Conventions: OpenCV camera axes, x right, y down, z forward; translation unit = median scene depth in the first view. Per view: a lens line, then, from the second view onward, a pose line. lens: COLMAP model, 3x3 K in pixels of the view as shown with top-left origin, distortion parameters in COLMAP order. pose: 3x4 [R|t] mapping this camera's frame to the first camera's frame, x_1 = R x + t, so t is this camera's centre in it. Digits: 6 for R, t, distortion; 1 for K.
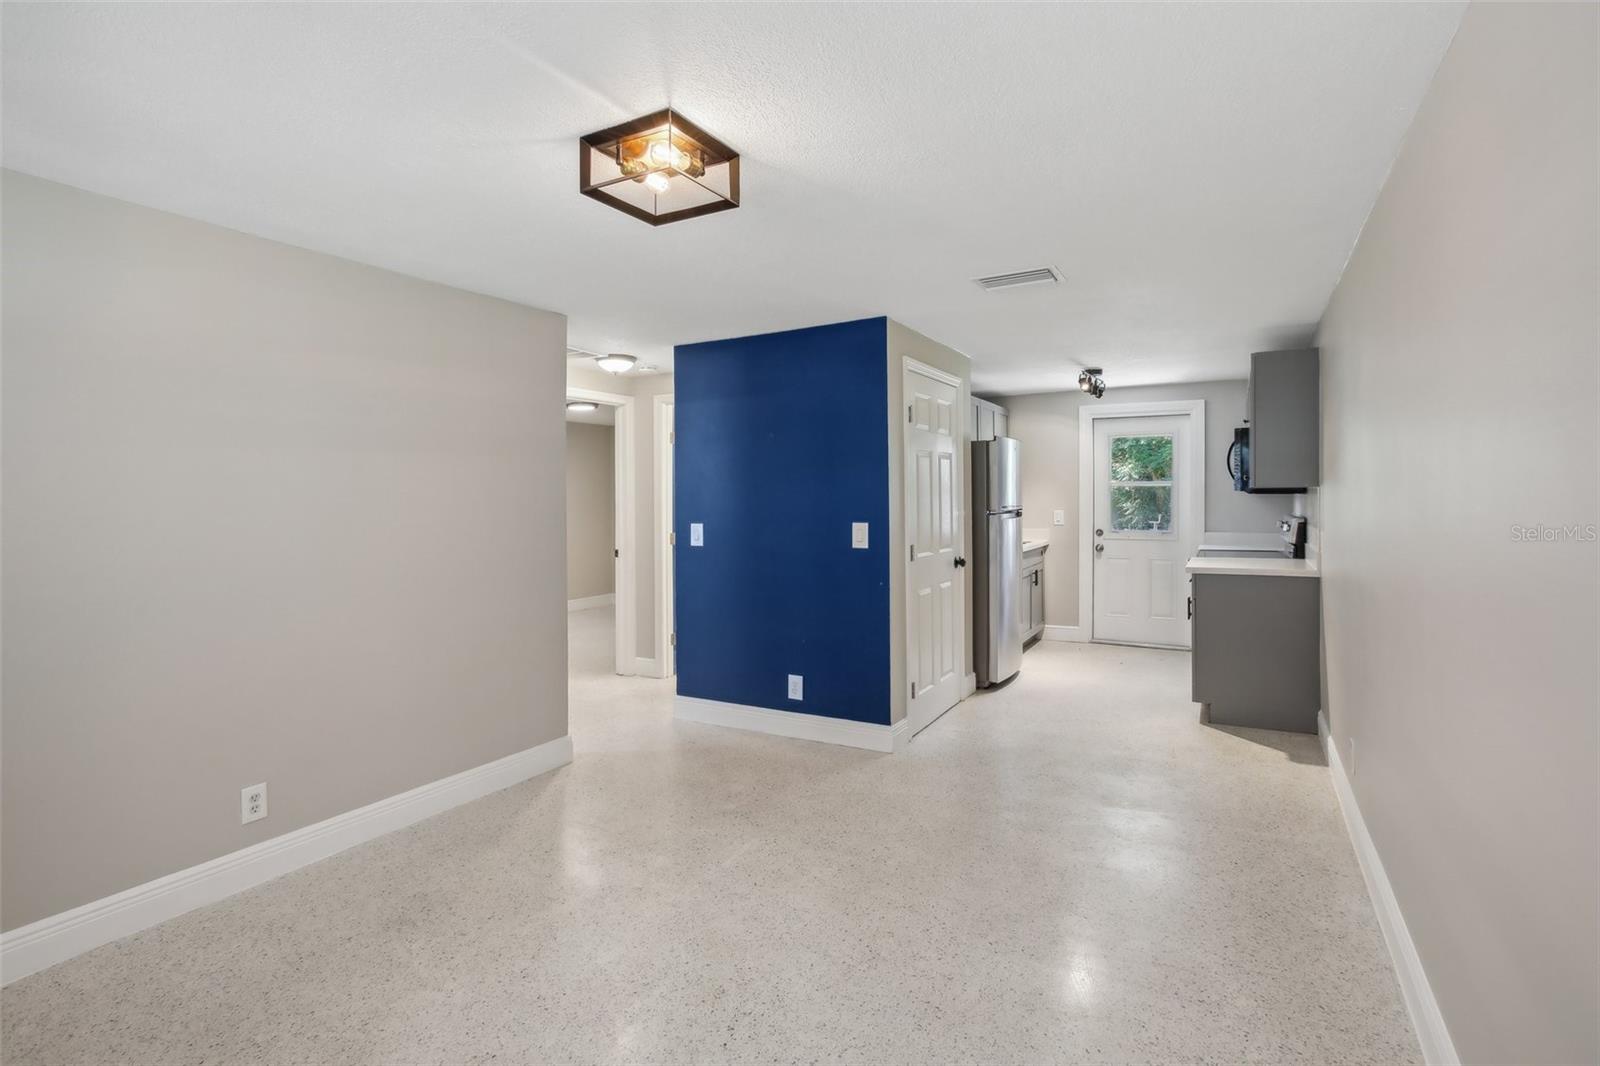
lens RADIAL K [[764.9, 0, 794.9], [0, 764.9, 517.8], [0, 0, 1]] dist [-0.042390, 0.017864]
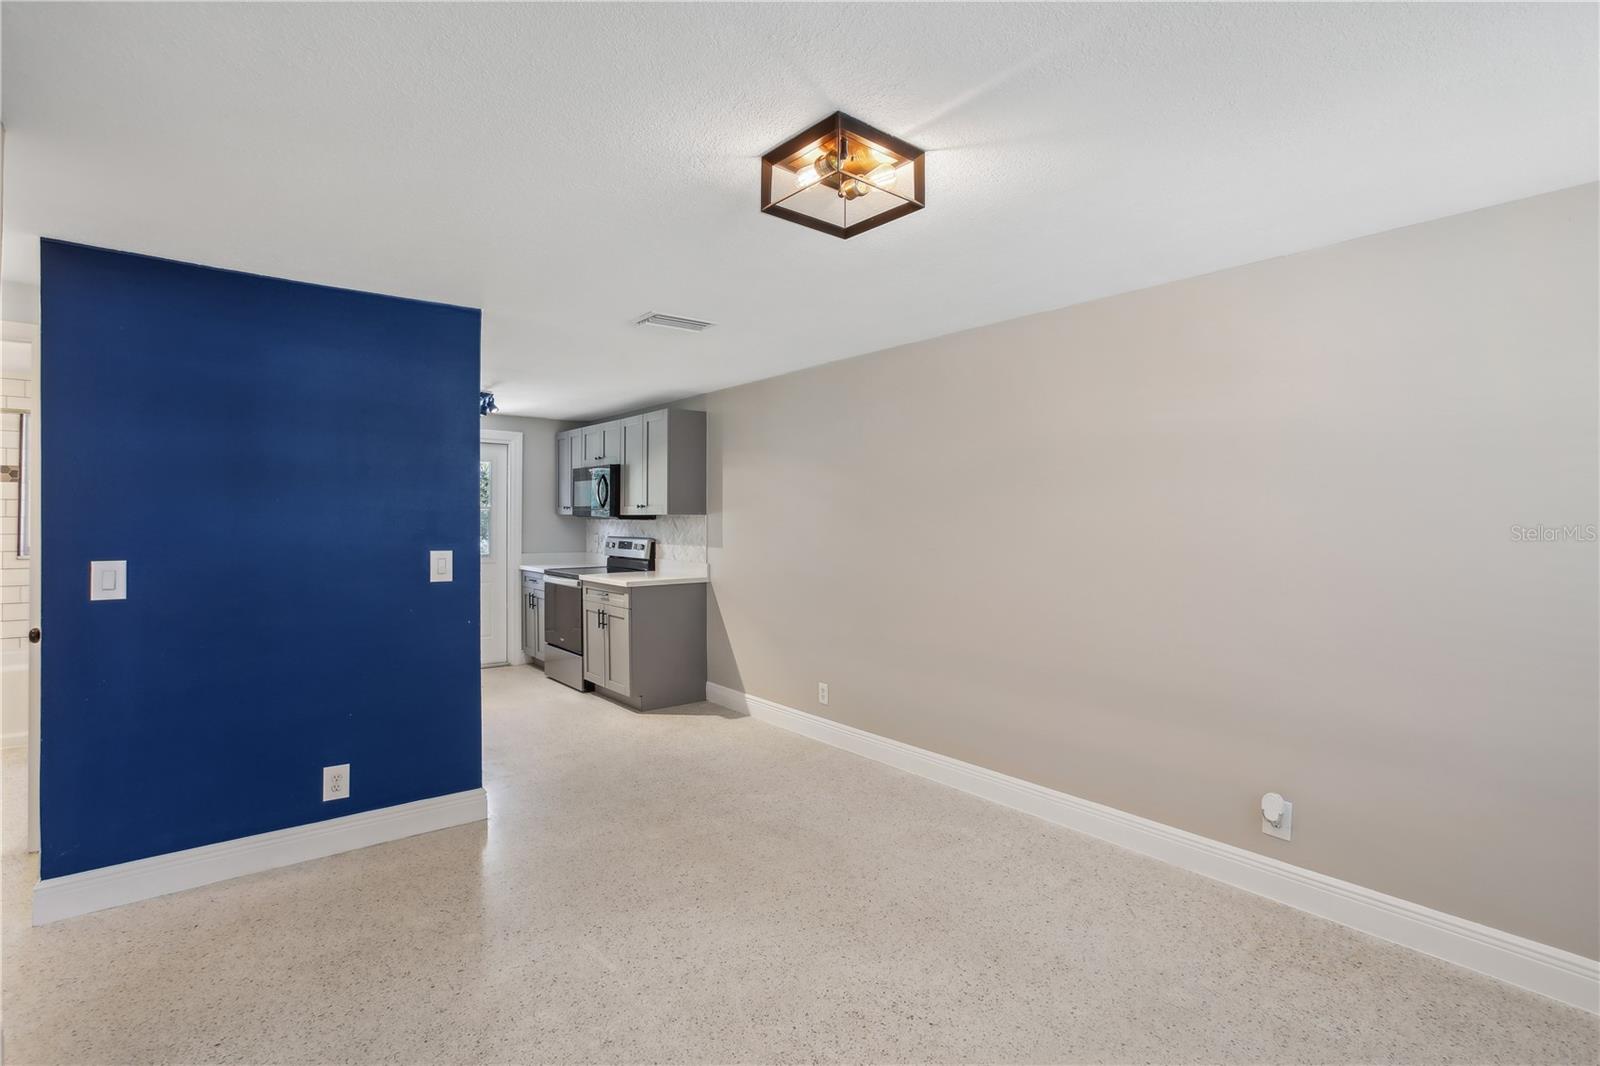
lens RADIAL K [[764.9, 0, 806.1], [0, 764.9, 523.2], [0, 0, 1]] dist [-0.042390, 0.017864]
pose [[0.350649, 0.008076, 0.936472, -0.345627], [0.014956, 0.999787, -0.014222, -0.003708], [-0.936388, 0.018993, 0.350453, 0.226144]]
